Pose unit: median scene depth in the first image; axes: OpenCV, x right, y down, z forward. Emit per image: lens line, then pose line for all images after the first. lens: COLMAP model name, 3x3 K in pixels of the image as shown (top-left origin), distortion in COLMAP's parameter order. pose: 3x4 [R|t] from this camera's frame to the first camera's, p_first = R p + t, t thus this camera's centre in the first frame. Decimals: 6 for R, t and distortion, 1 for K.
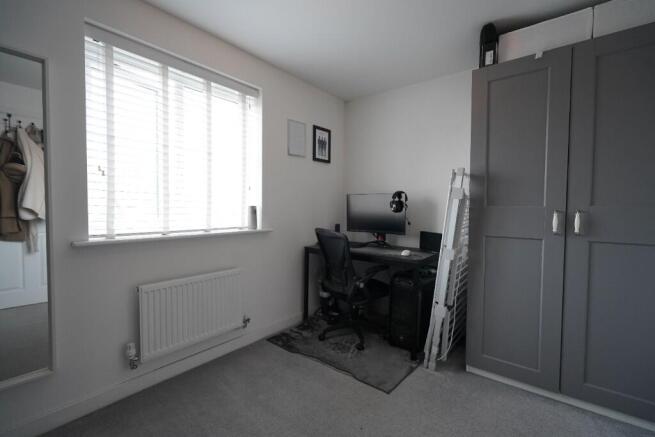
lens RADIAL K [[297.0, 0, 326.3], [0, 297.0, 216.4], [0, 0, 1]] dist [0.001752, 0.000272]
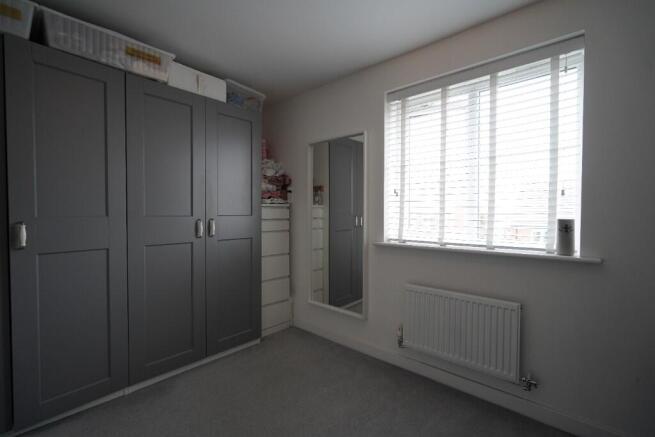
lens RADIAL K [[297.0, 0, 342.6], [0, 297.0, 224.8], [0, 0, 1]] dist [0.001752, 0.000272]
pose [[-0.042476, 0.015003, -0.998985, 0.476507], [-0.049991, 0.998603, 0.017123, -0.011848], [0.997846, 0.050668, -0.041667, 0.608133]]
